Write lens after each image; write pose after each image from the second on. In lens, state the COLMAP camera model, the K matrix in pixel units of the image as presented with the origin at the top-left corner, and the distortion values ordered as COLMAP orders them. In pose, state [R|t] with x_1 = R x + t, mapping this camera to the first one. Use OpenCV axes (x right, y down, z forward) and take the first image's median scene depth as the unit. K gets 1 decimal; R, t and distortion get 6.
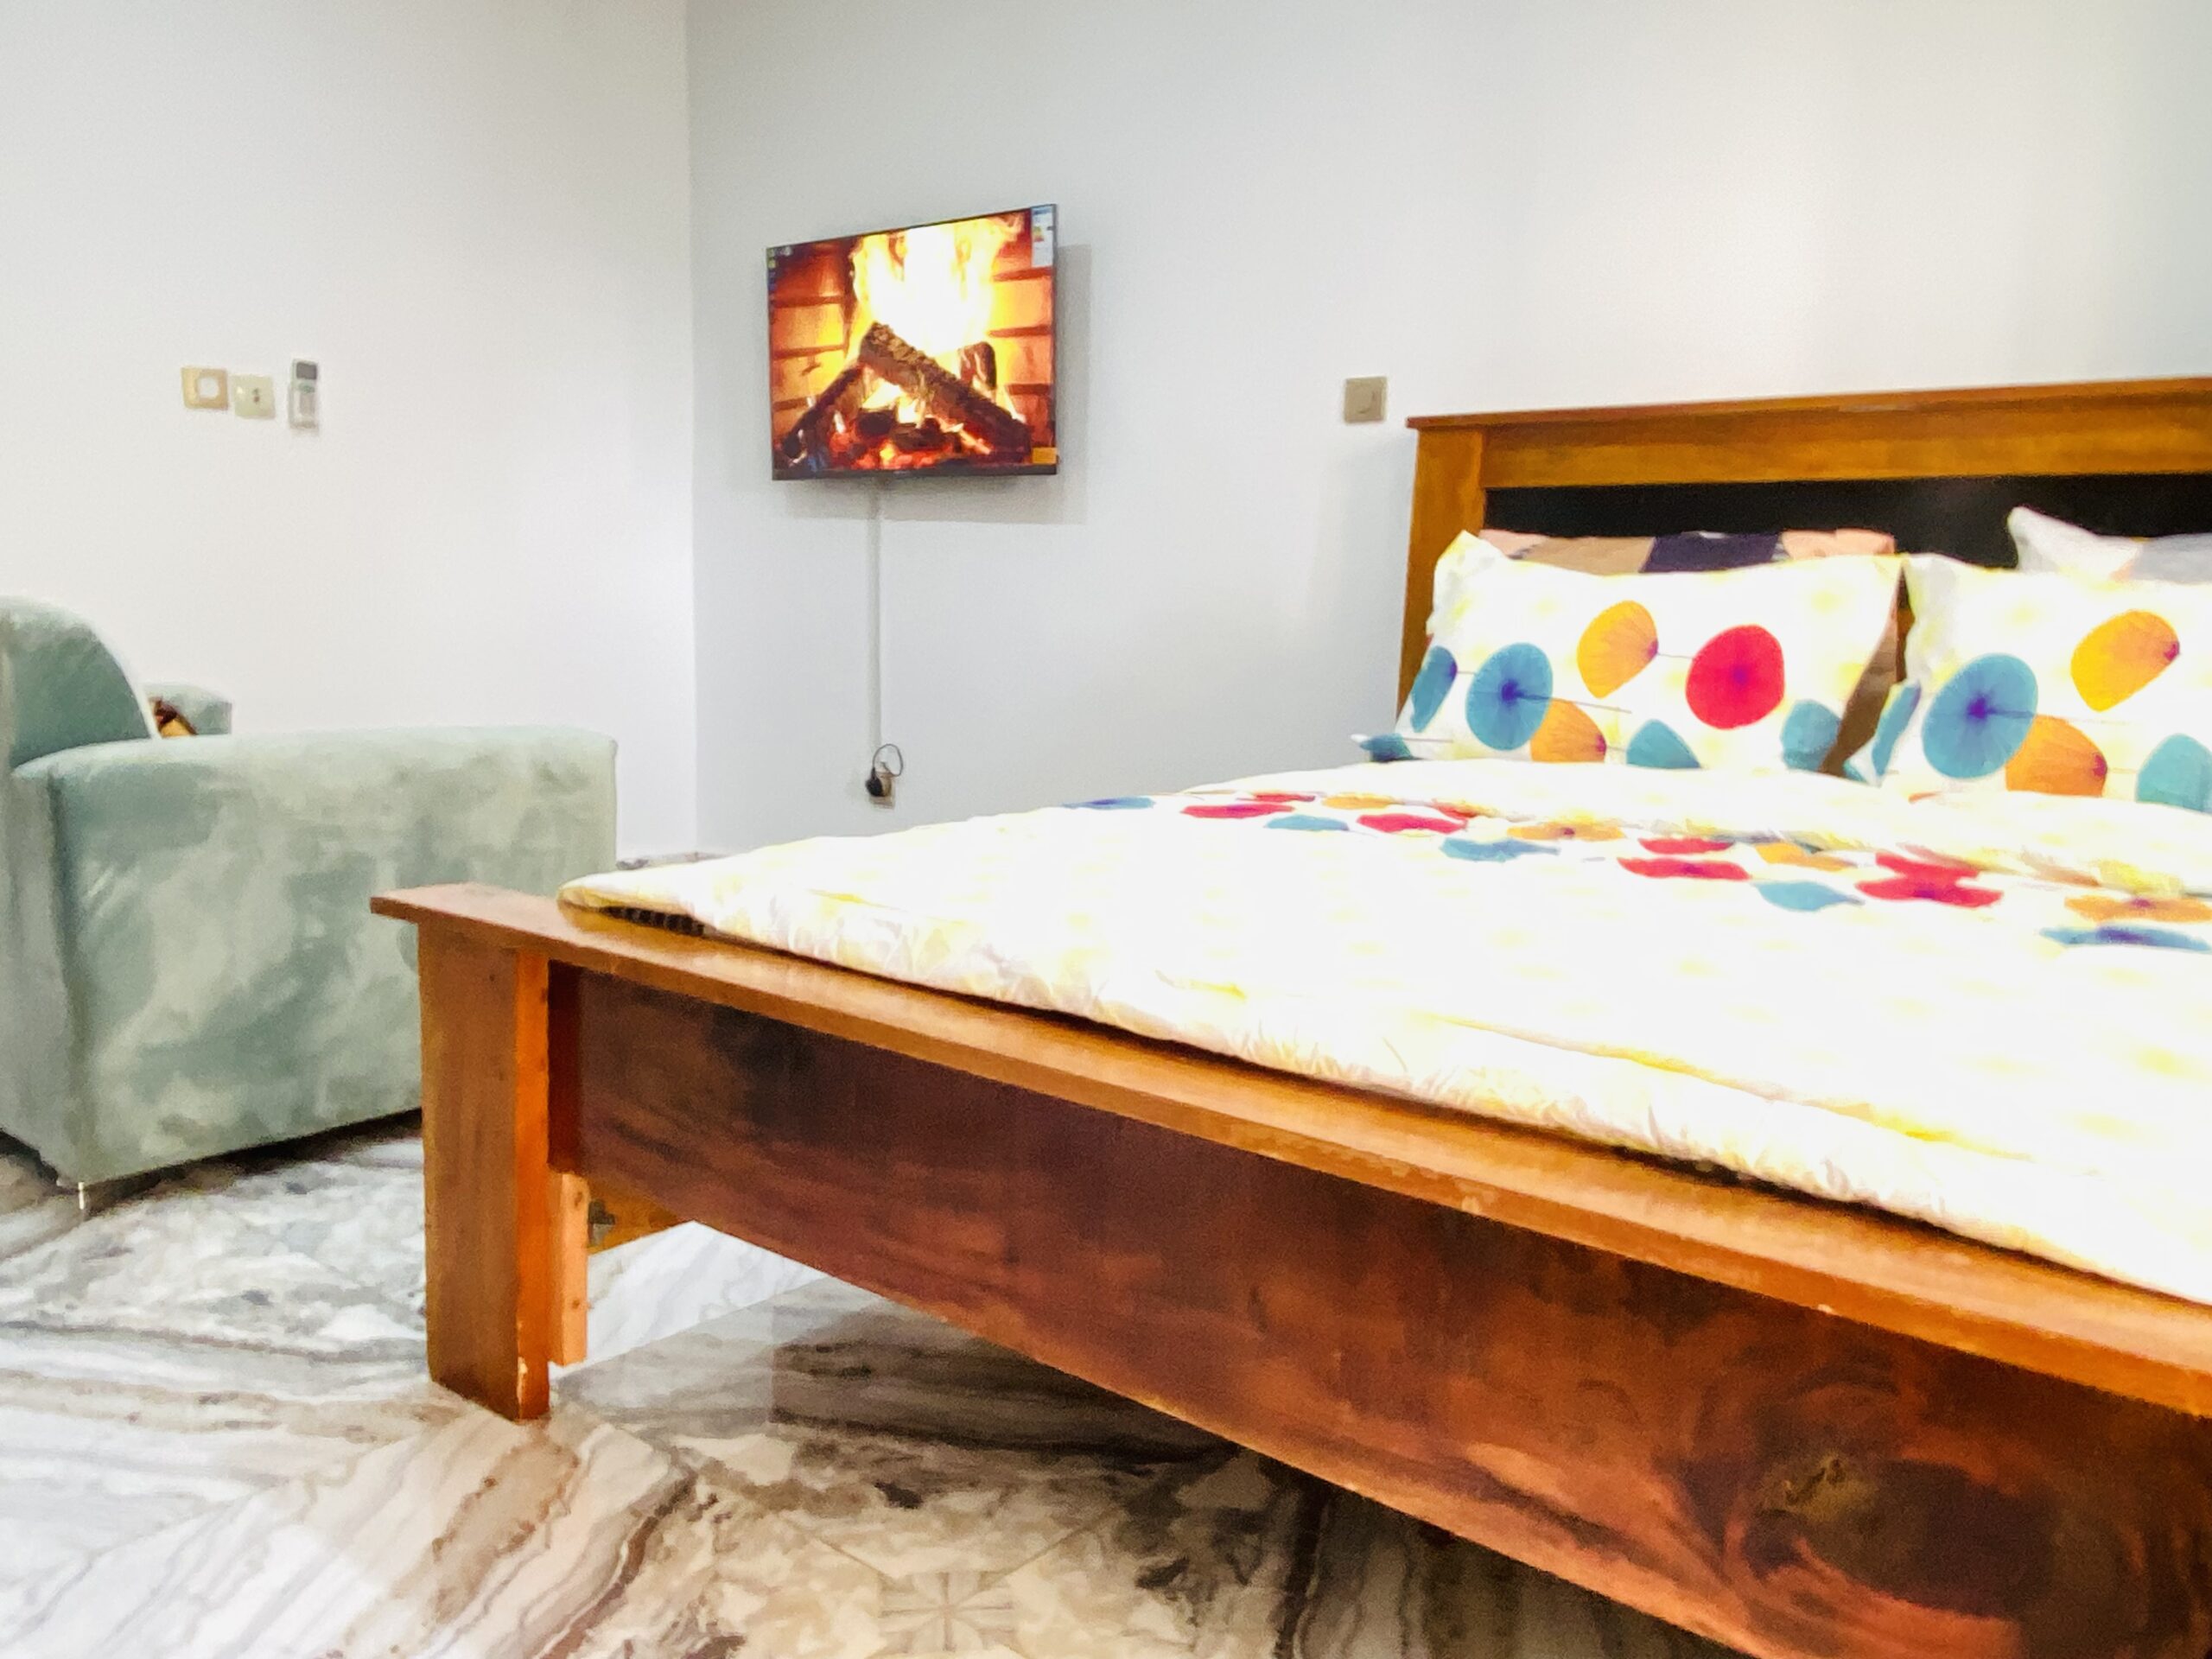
lens RADIAL K [[1755.2, 0, 1106.5], [0, 1755.2, 844.9], [0, 0, 1]] dist [0.054301, -0.068720]
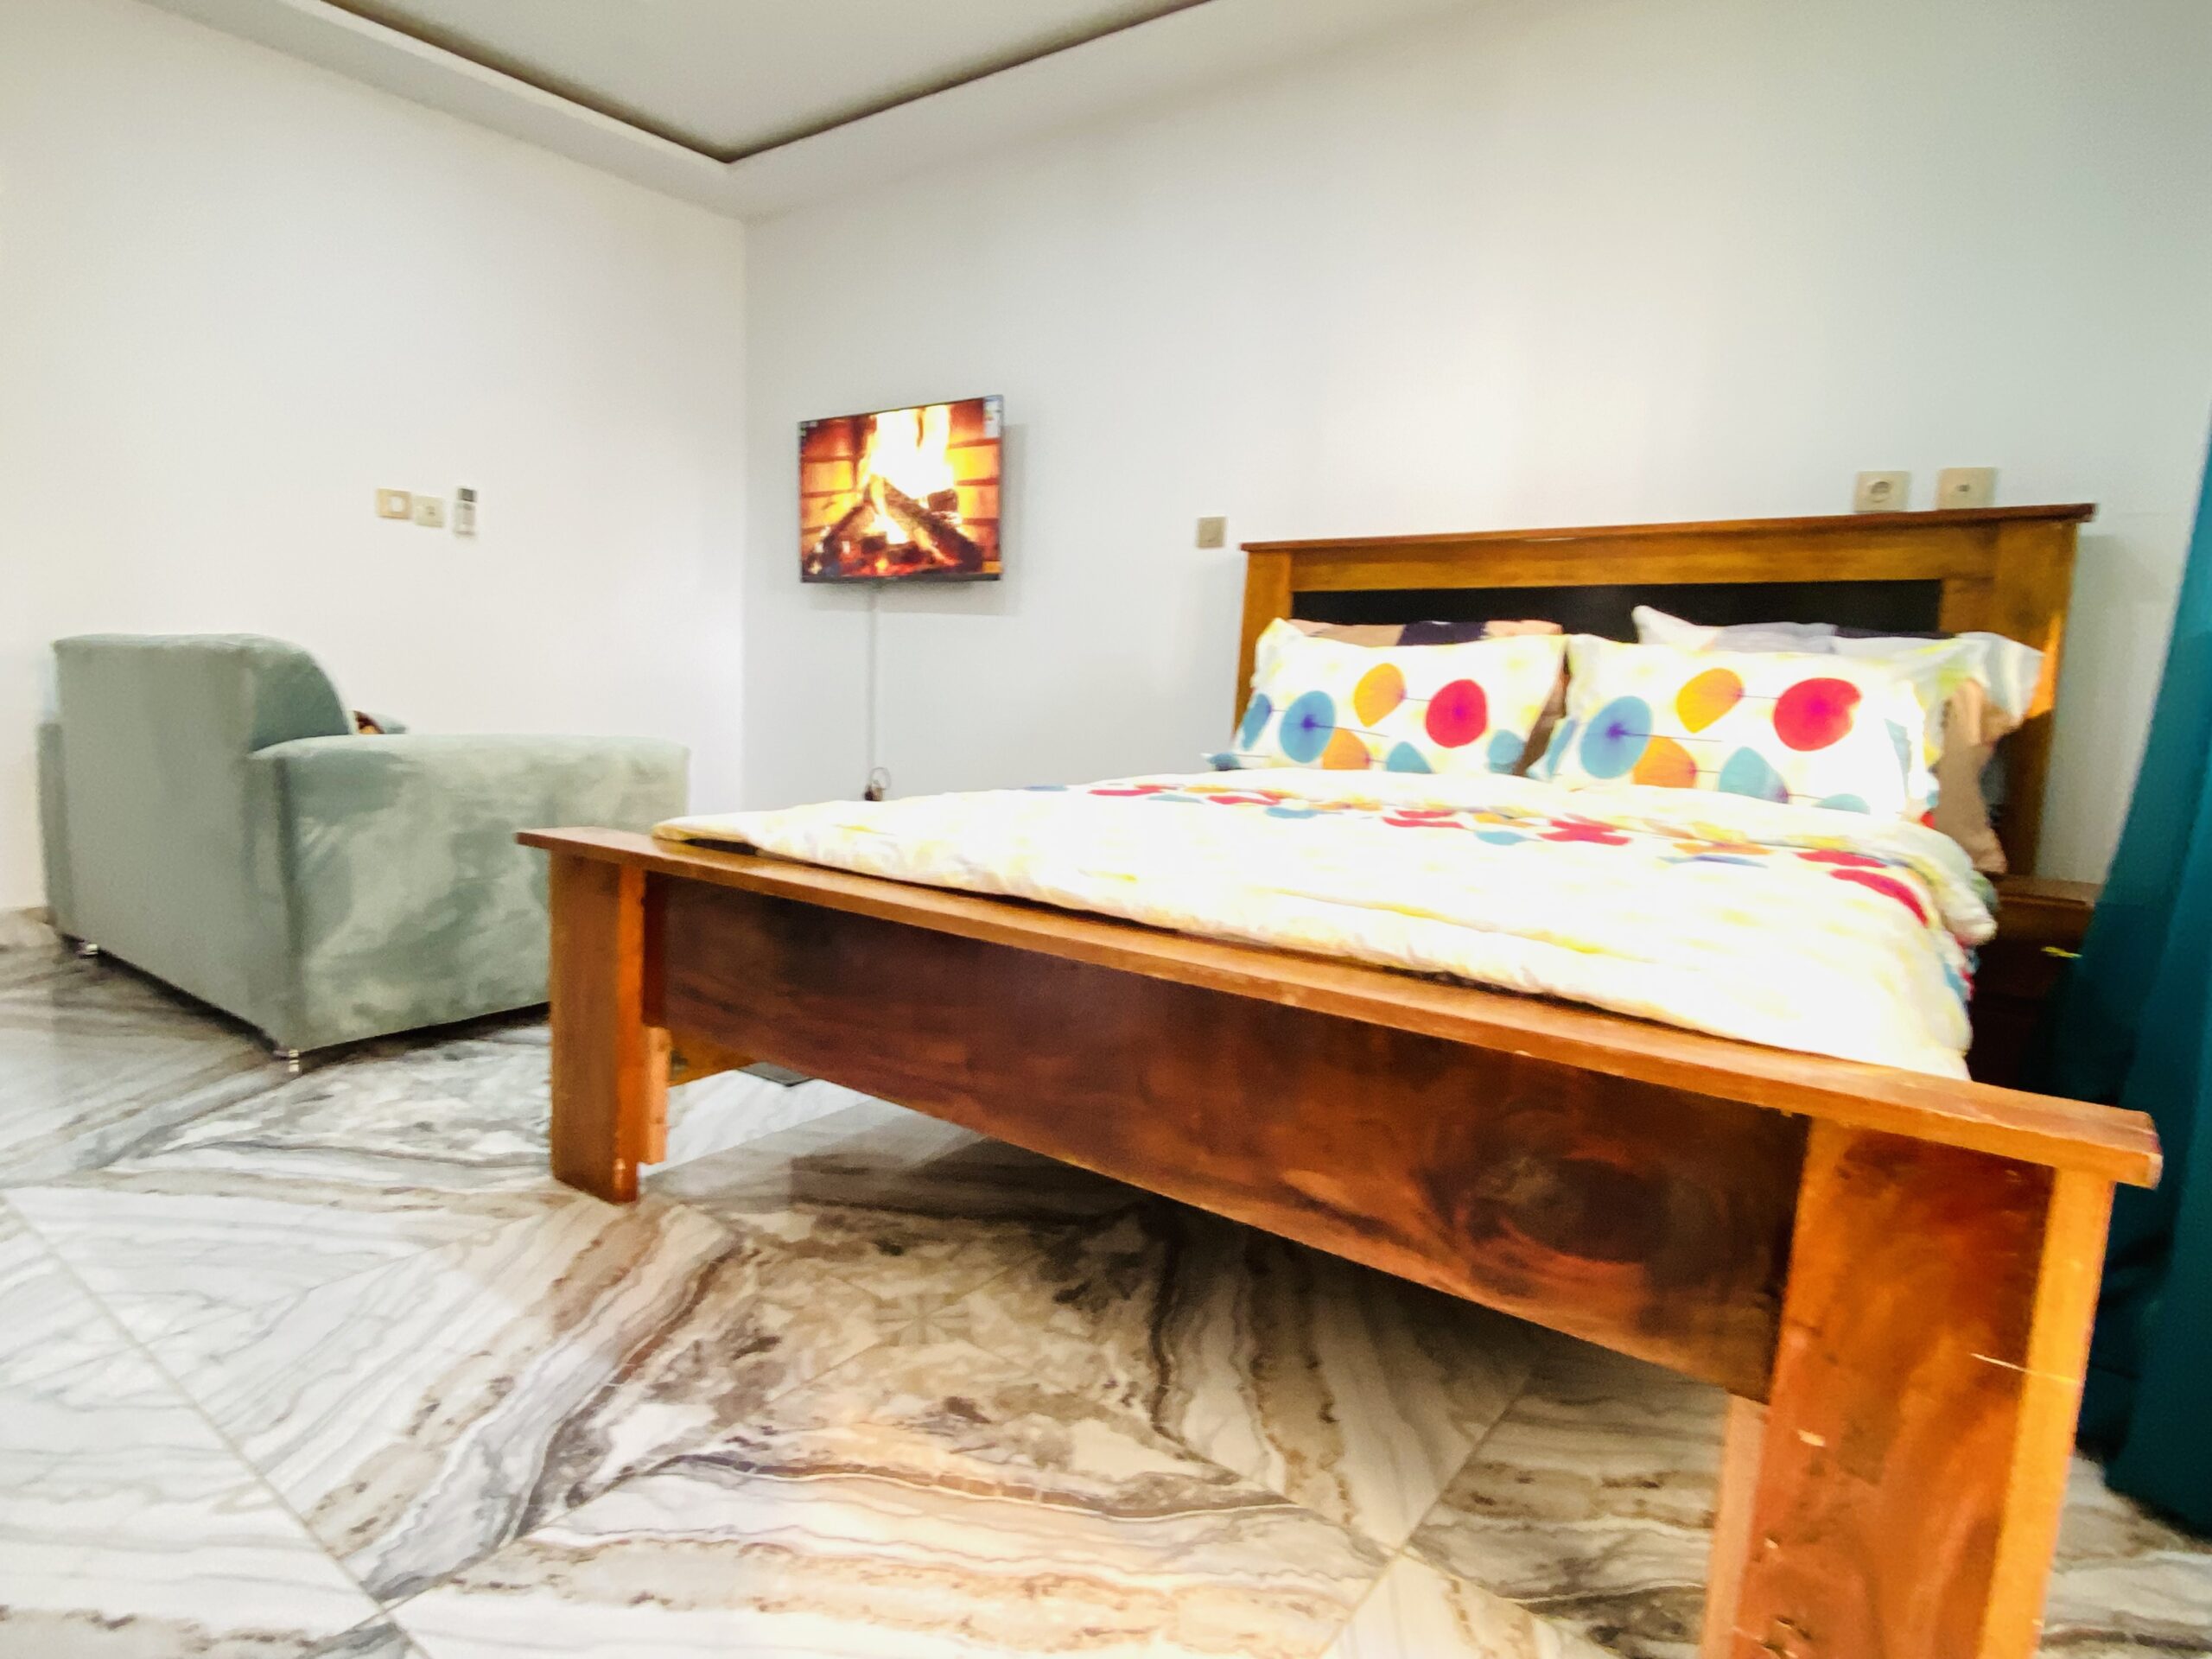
lens RADIAL K [[1218.1, 0, 1109.4], [0, 1218.1, 840.2], [0, 0, 1]] dist [0.024548, -0.024791]
pose [[0.997610, 0.011368, 0.068148, -0.006655], [-0.009959, 0.999730, -0.020991, 0.038243], [-0.068368, 0.020262, 0.997454, -0.006999]]
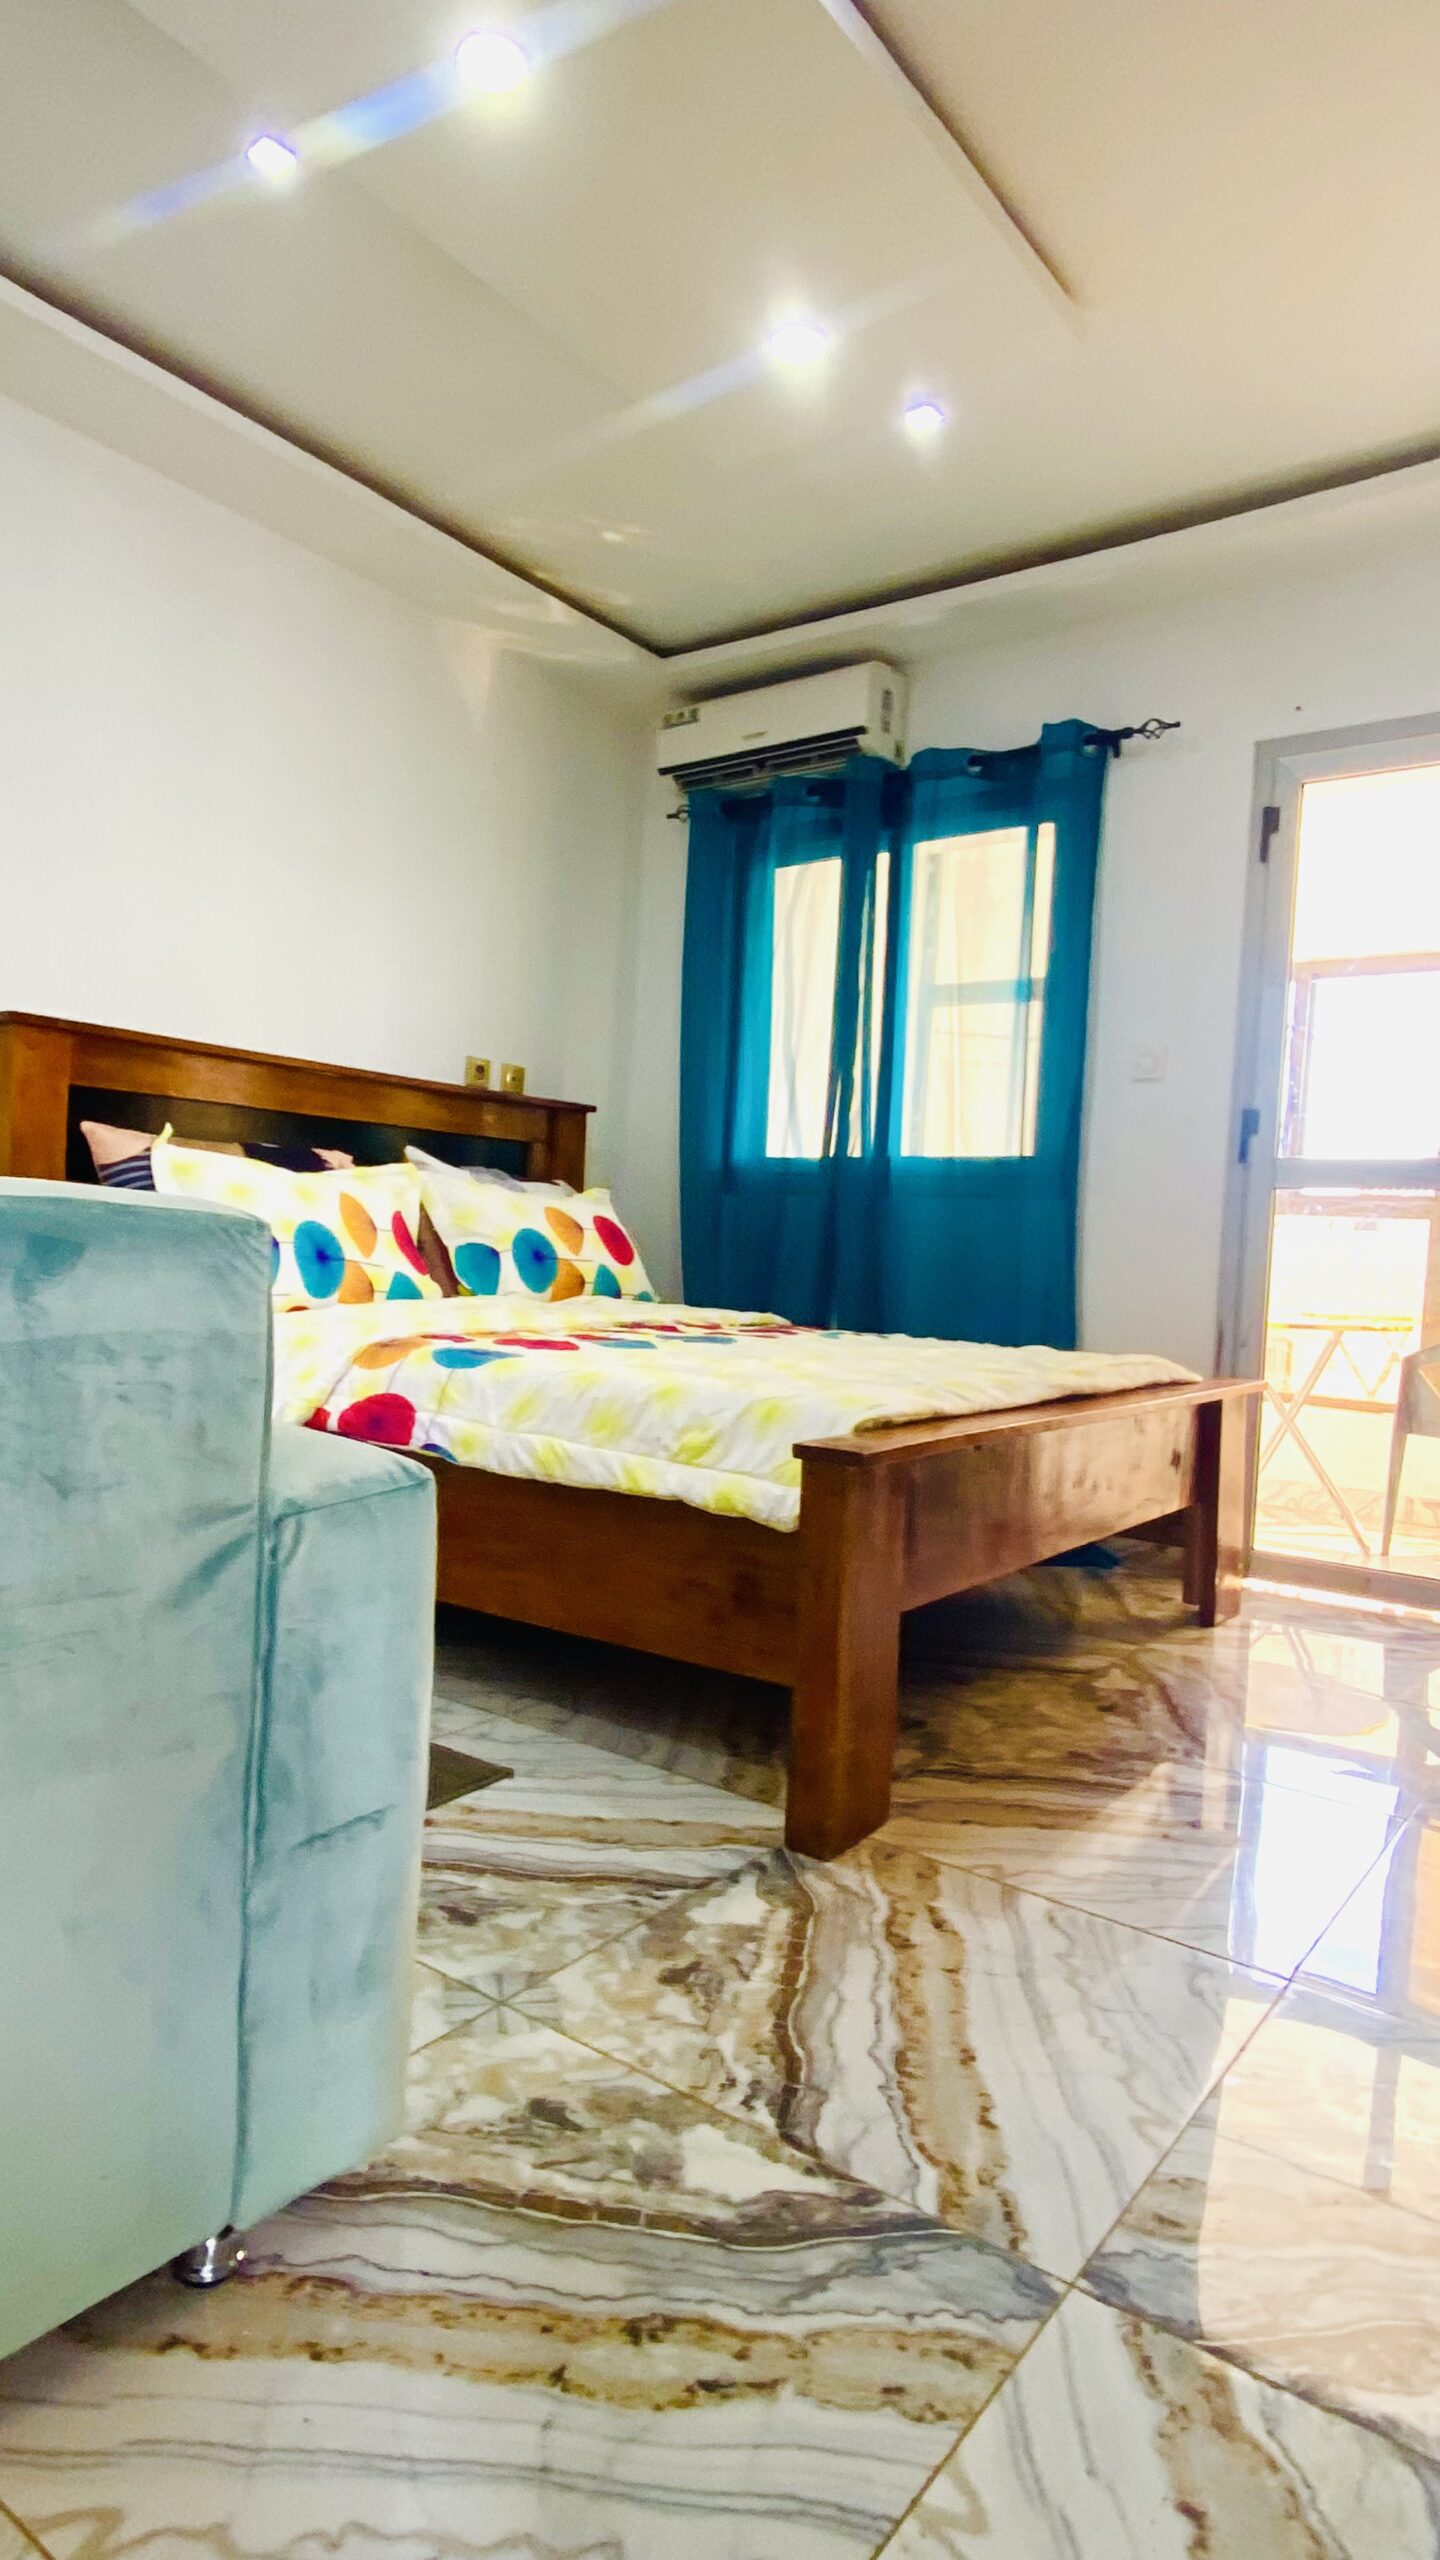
lens RADIAL K [[1447.3, 0, 728.1], [0, 1447.3, 1281.6], [0, 0, 1]] dist [0.016141, -0.019099]
pose [[-0.083410, -0.051008, 0.995209, -1.024663], [0.100276, 0.993190, 0.059309, -0.113456], [-0.991457, 0.104742, -0.077727, 0.856967]]
